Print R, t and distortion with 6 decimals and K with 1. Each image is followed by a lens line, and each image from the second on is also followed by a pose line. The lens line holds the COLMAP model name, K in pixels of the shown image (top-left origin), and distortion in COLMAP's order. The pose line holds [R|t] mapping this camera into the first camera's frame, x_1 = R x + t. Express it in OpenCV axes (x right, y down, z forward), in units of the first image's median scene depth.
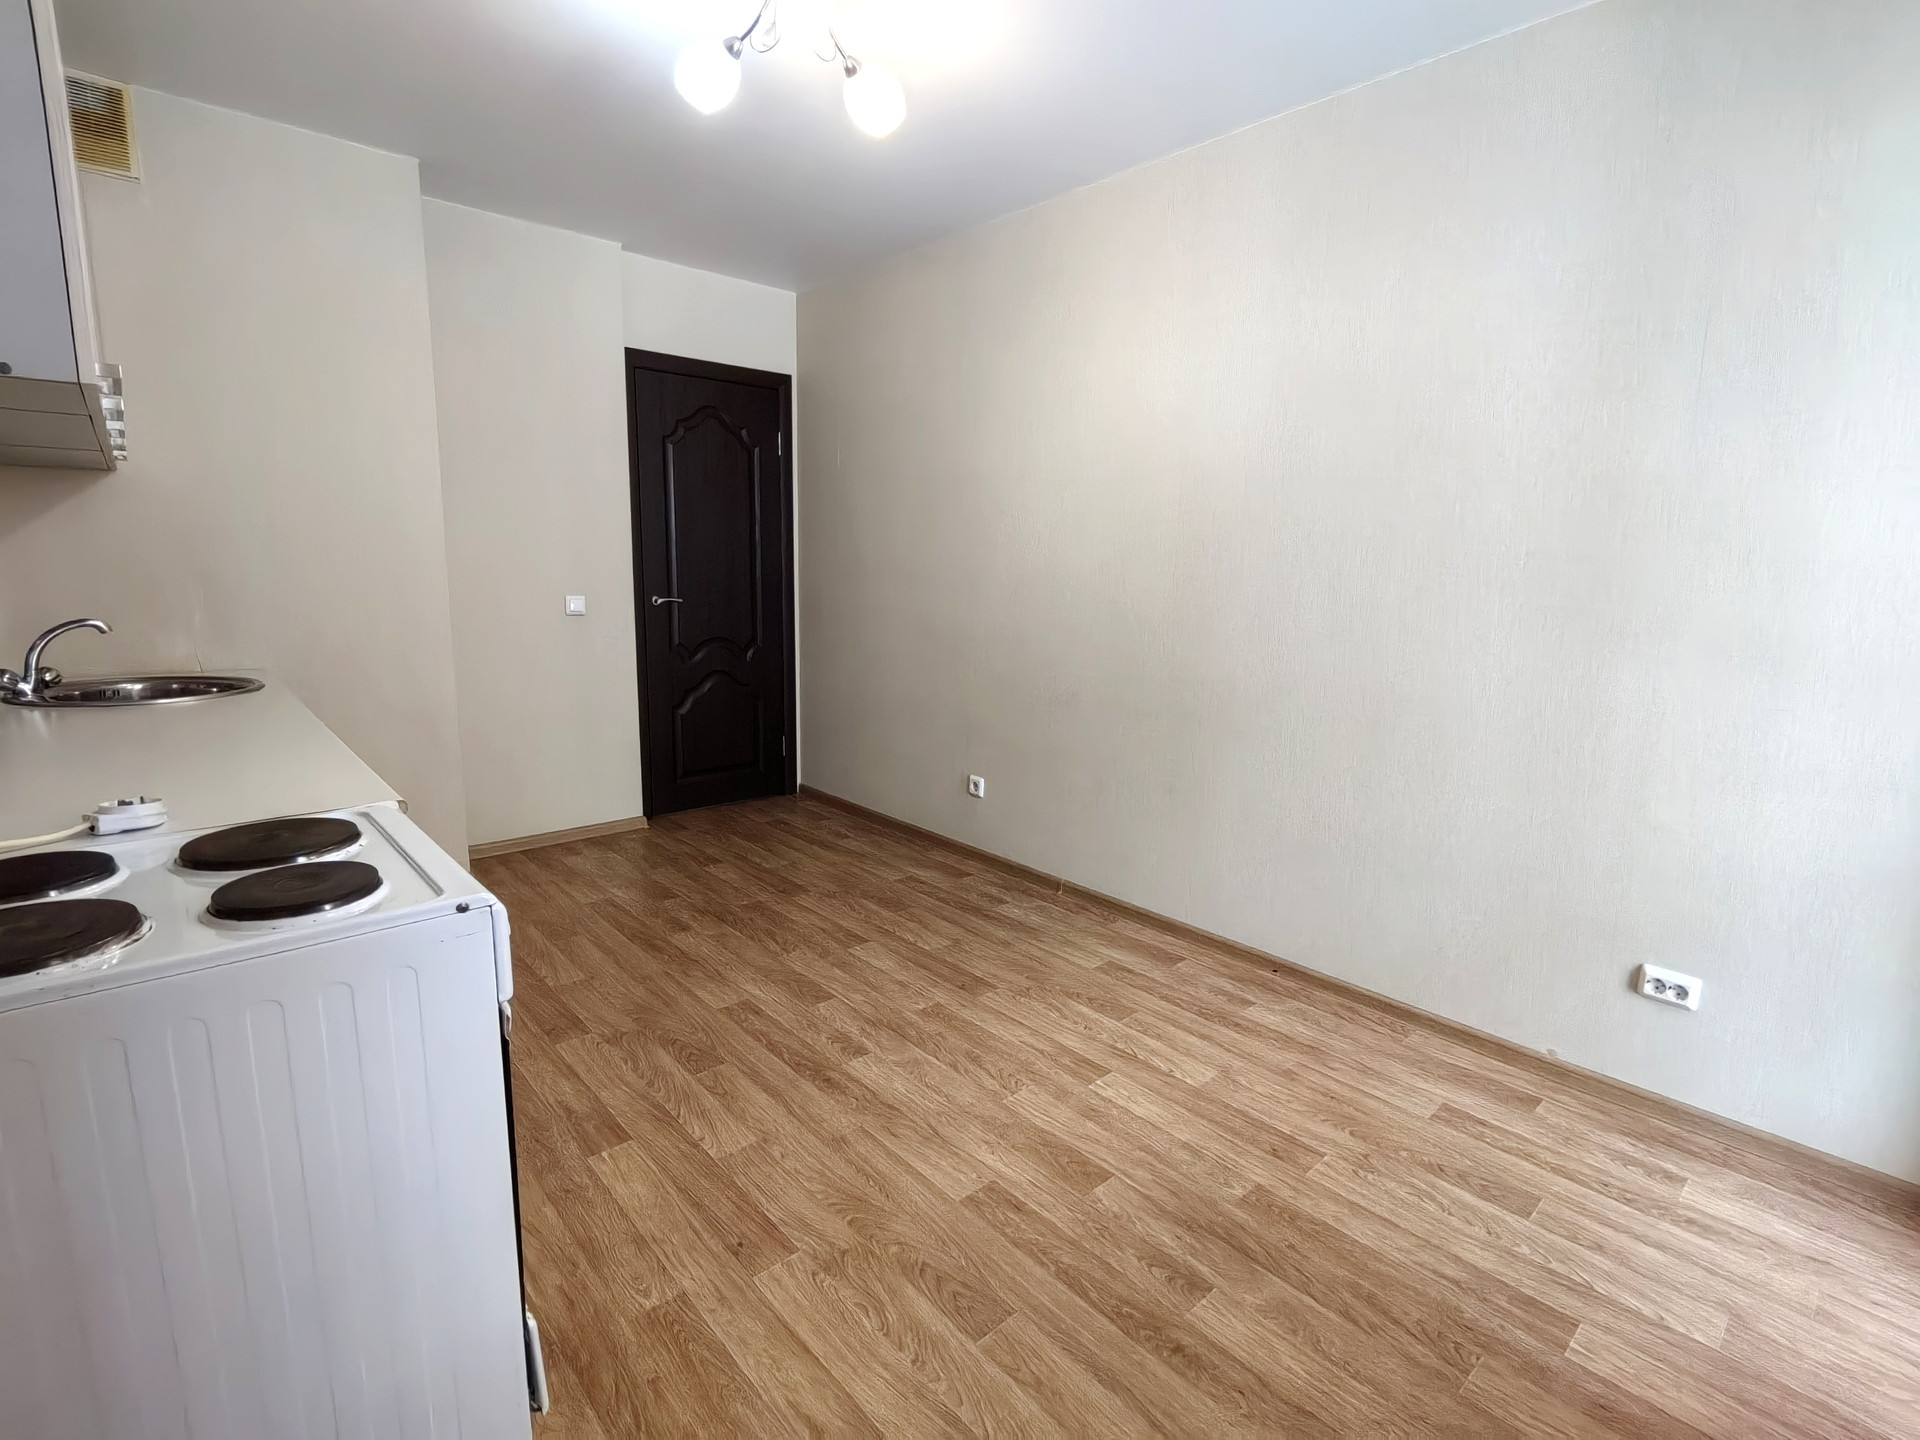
lens RADIAL K [[908.4, 0, 959.3], [0, 908.4, 722.1], [0, 0, 1]] dist [-0.000386, -0.005662]
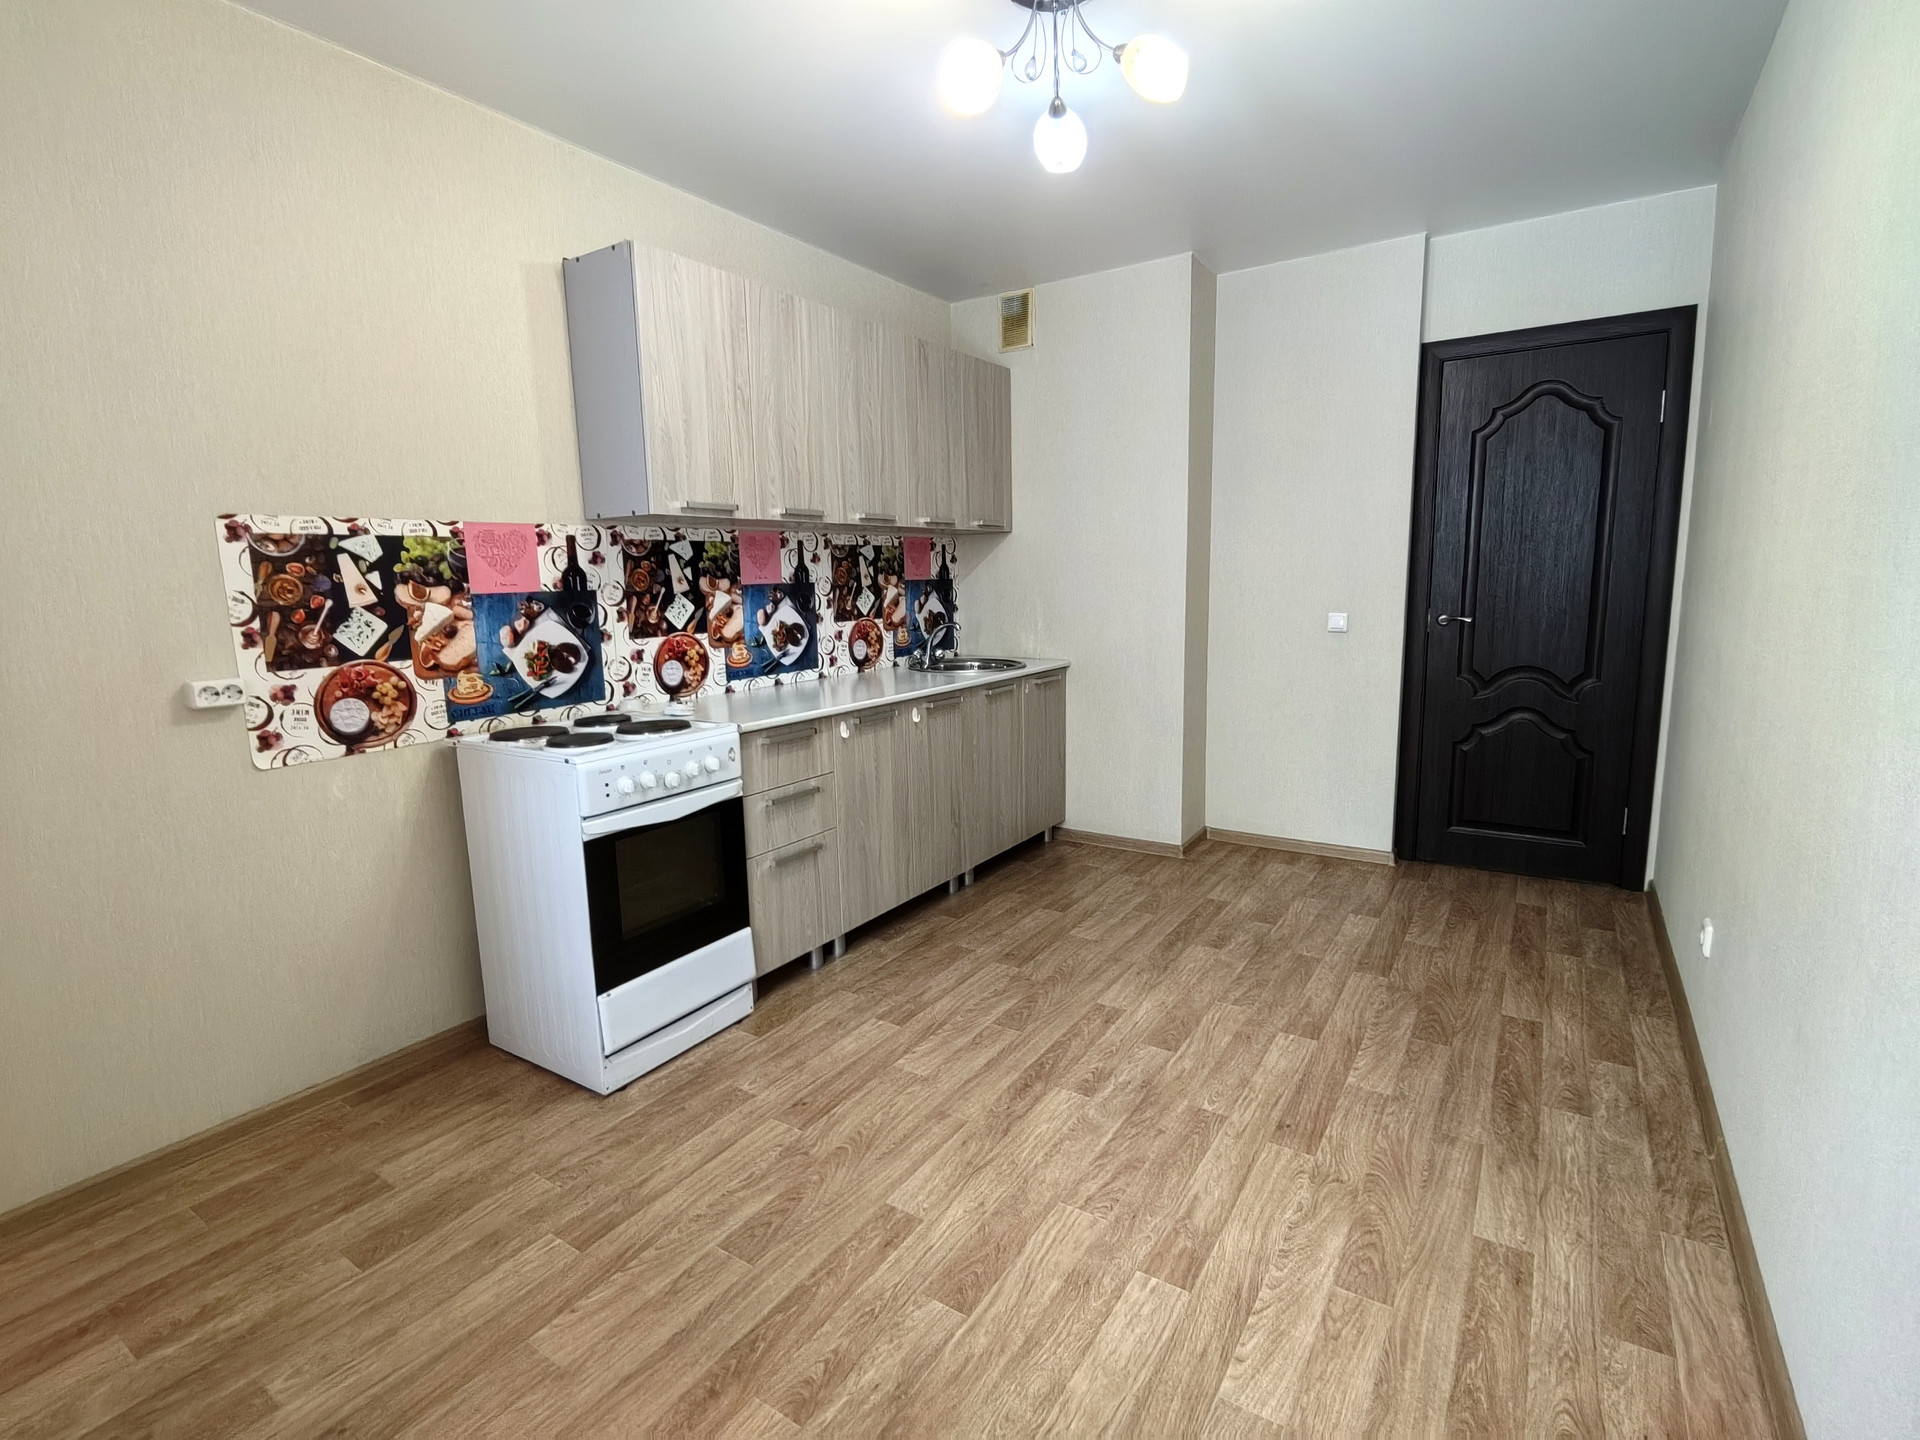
lens RADIAL K [[903.9, 0, 960.0], [0, 903.9, 720.0], [0, 0, 1]] dist [-0.002759, -0.001846]
pose [[0.254676, 0.123909, -0.959055, 0.927549], [-0.141721, 0.985831, 0.089735, -0.112182], [0.956585, 0.113064, 0.268628, 0.743194]]
